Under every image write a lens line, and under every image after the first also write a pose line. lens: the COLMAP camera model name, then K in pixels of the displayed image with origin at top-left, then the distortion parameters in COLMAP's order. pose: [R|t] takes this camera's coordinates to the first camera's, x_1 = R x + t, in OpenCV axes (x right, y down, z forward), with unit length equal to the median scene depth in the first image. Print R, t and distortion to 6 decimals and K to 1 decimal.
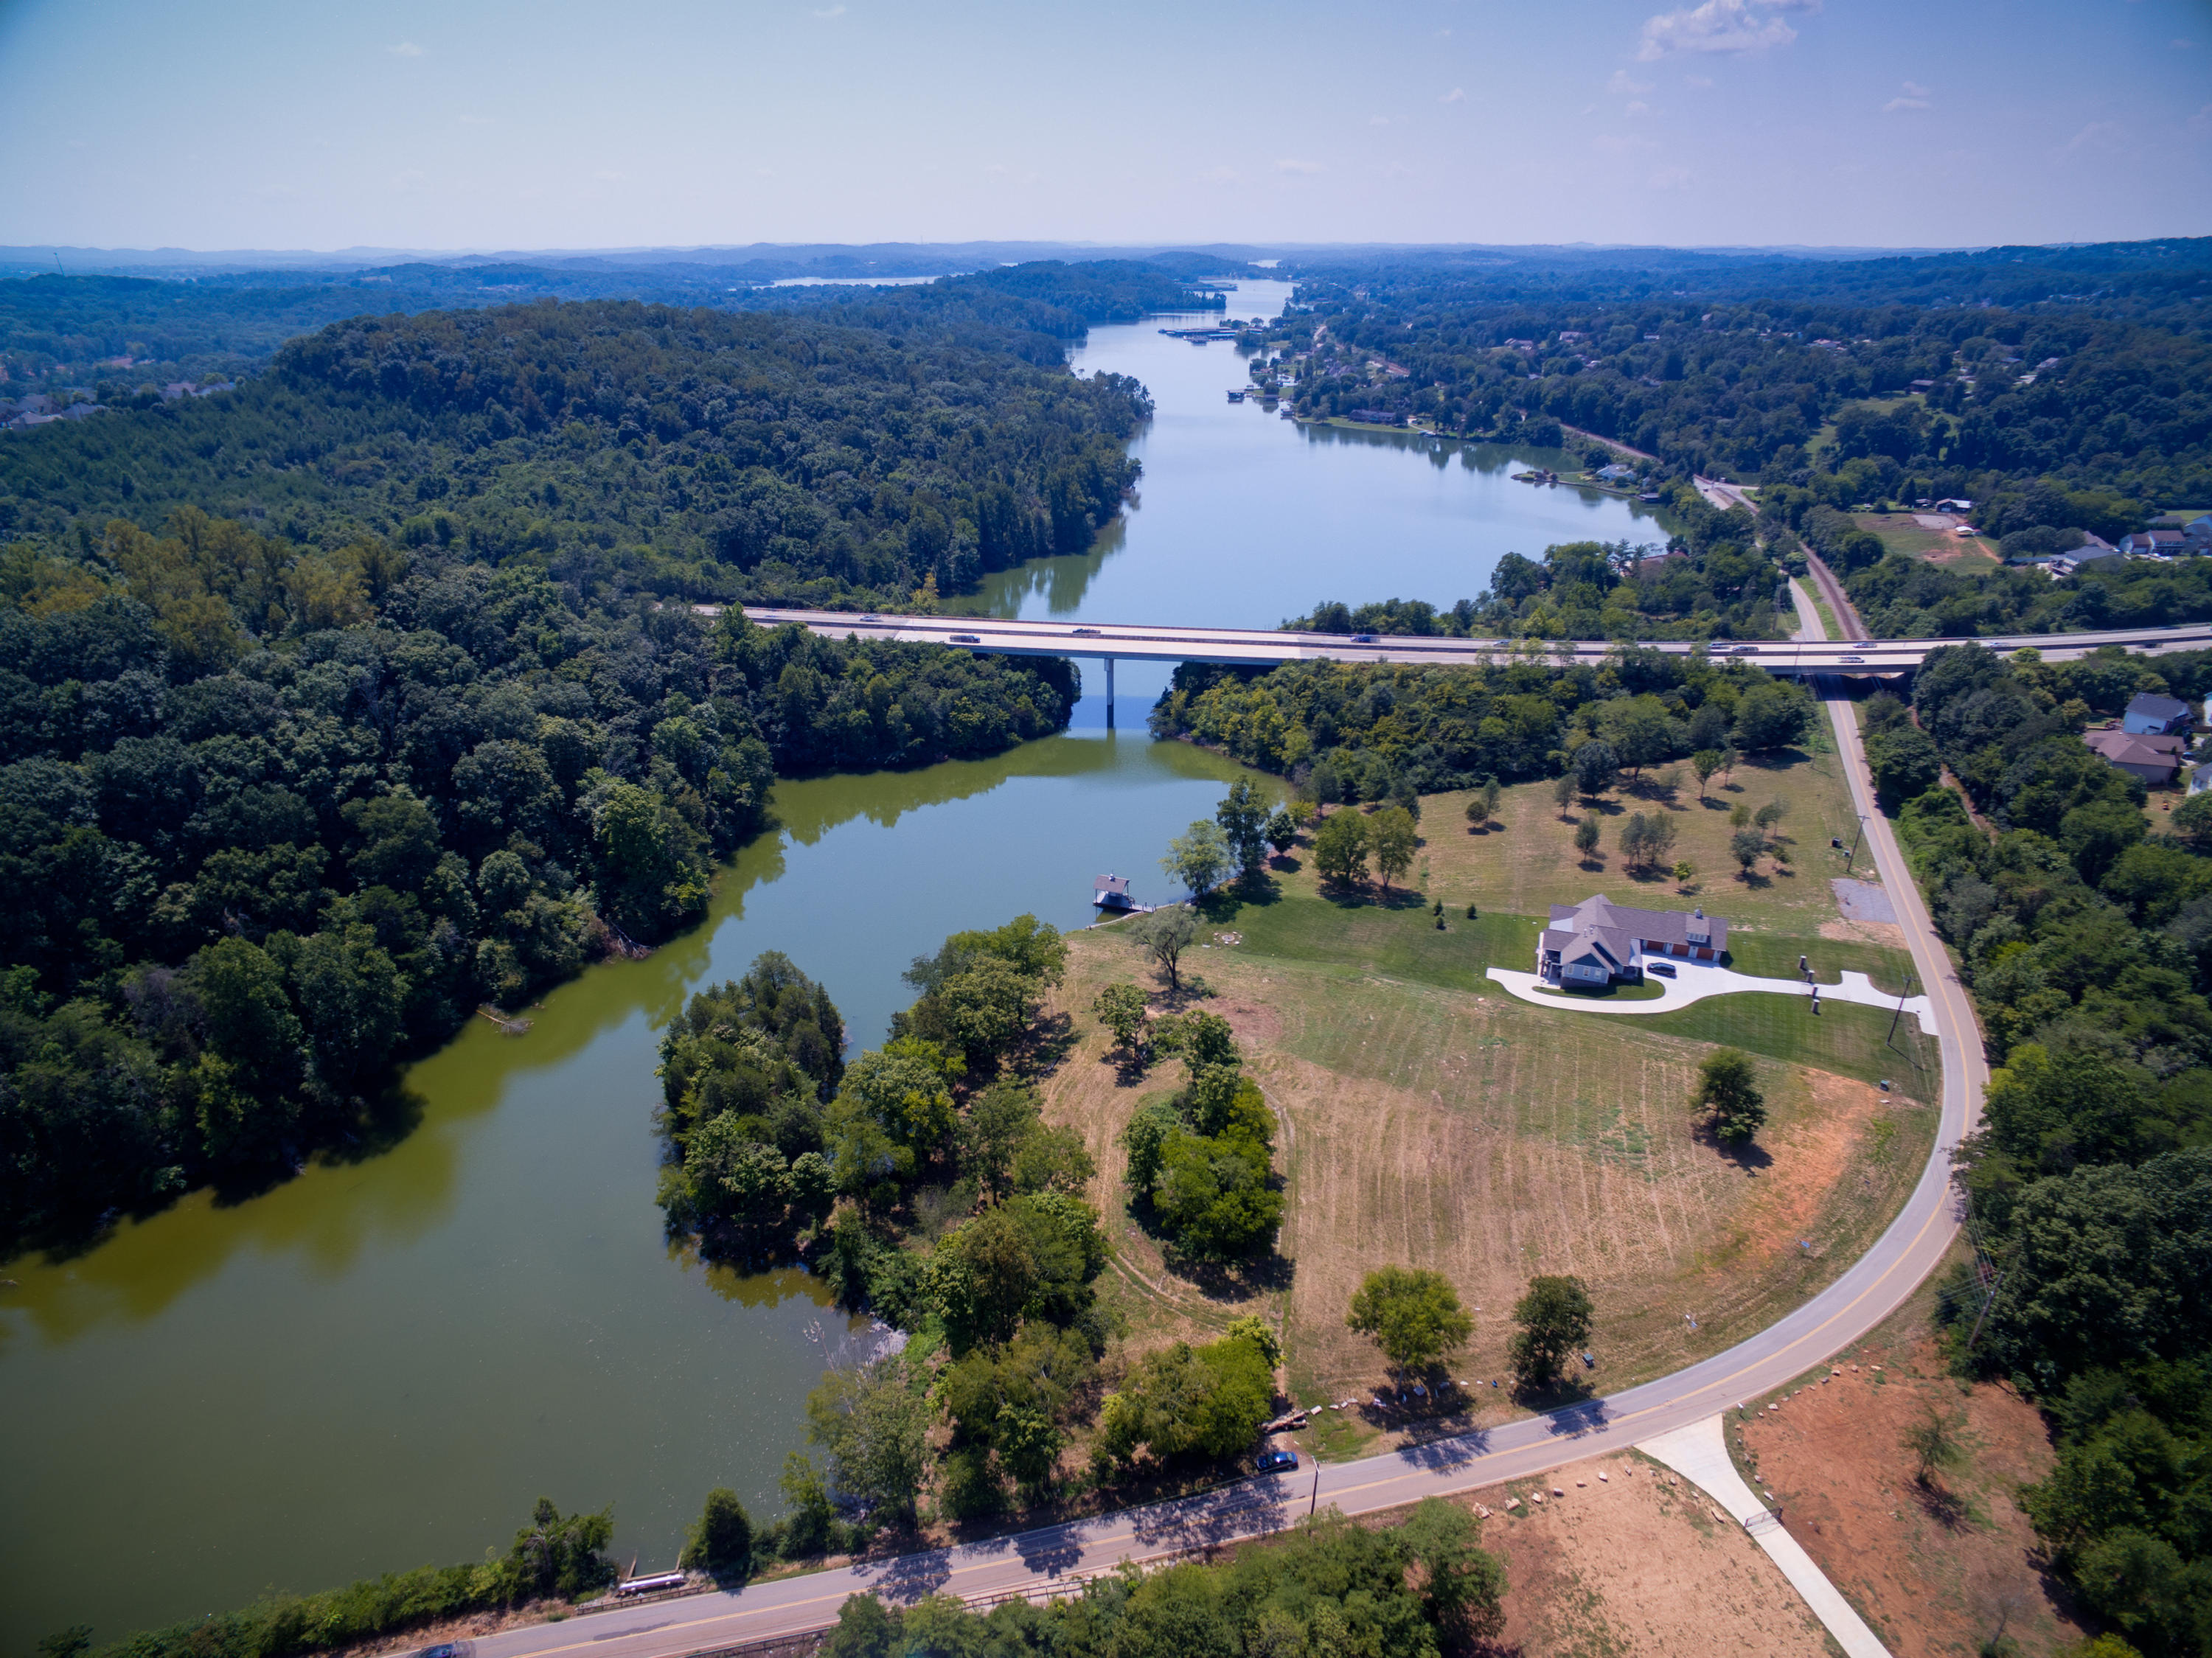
lens RADIAL K [[1269.1, 0, 1105.0], [0, 1269.1, 820.8], [0, 0, 1]] dist [-0.104043, 0.073056]
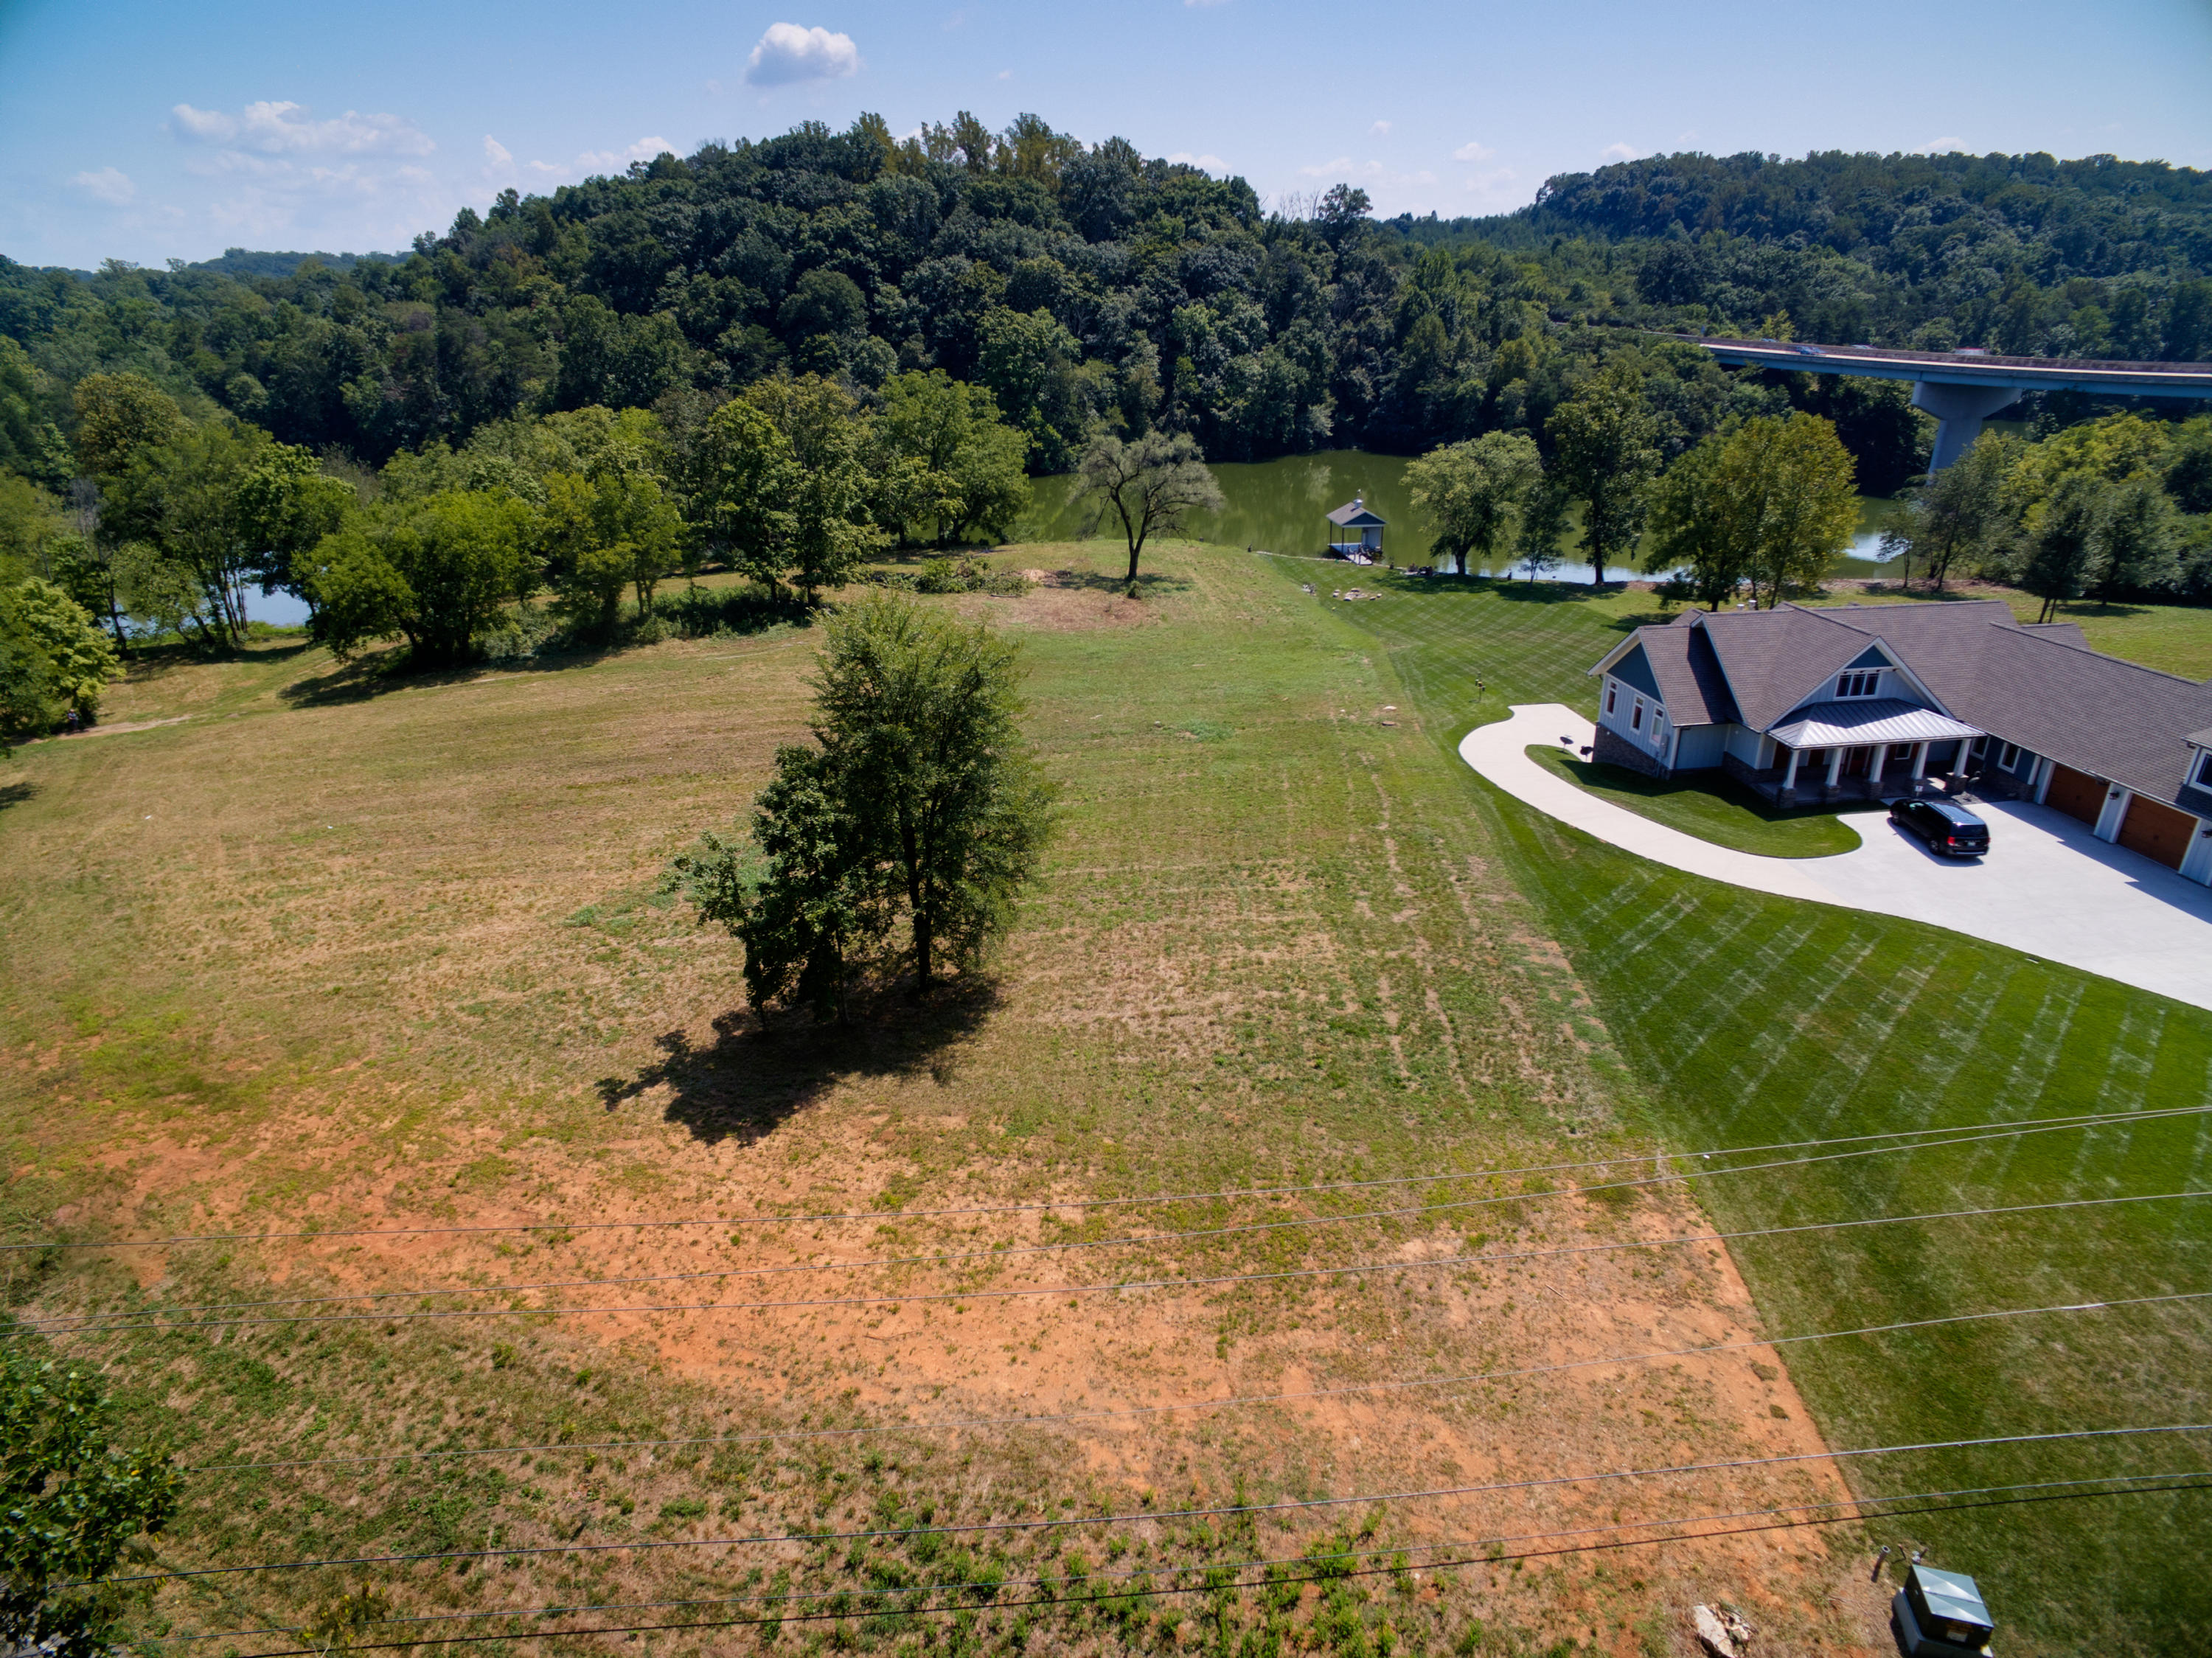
lens RADIAL K [[1269.1, 0, 1106.7], [0, 1269.1, 827.2], [0, 0, 1]] dist [-0.104043, 0.073056]
pose [[0.448115, 0.347004, -0.823882, 0.611626], [-0.369148, 0.911178, 0.182989, 0.145836], [0.814201, 0.222134, 0.536408, 0.792919]]
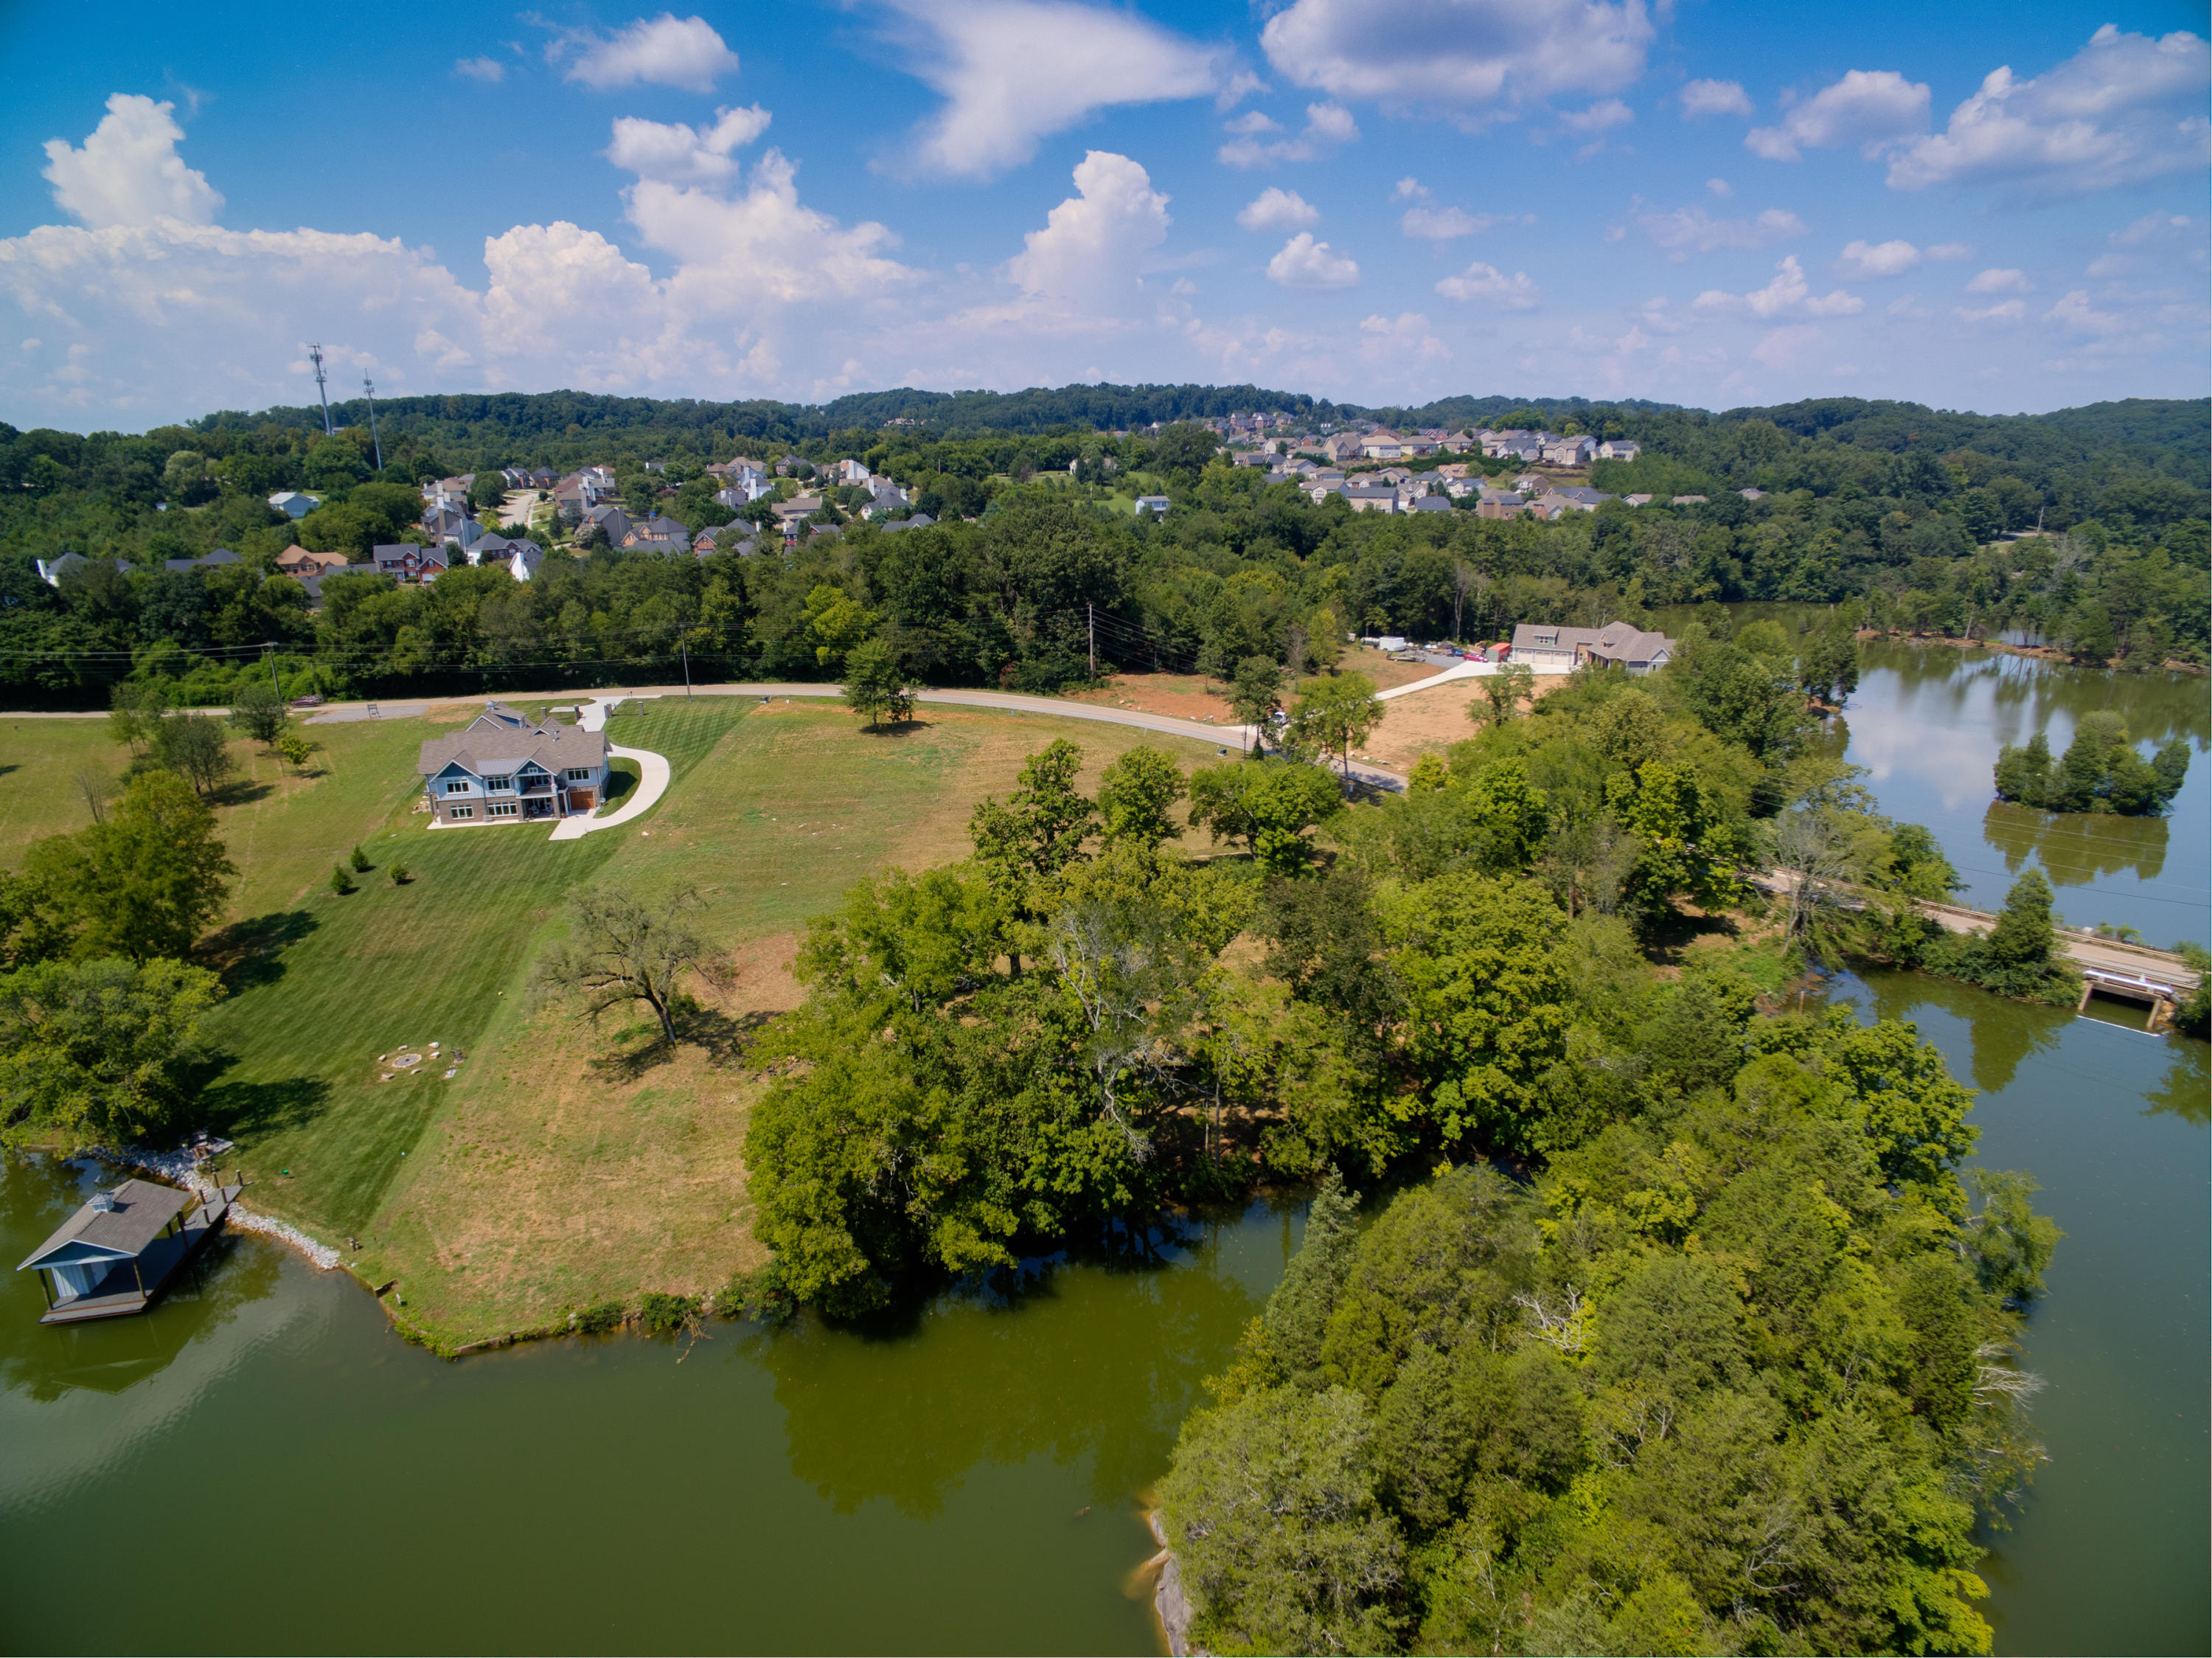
lens RADIAL K [[1269.4, 0, 1108.3], [0, 1269.4, 828.0], [0, 0, 1]] dist [-0.104043, 0.073056]
pose [[-0.521830, -0.232245, 0.820826, -0.417385], [0.379257, 0.798736, 0.467103, -0.089002], [-0.764105, 0.555053, -0.328724, 1.097732]]
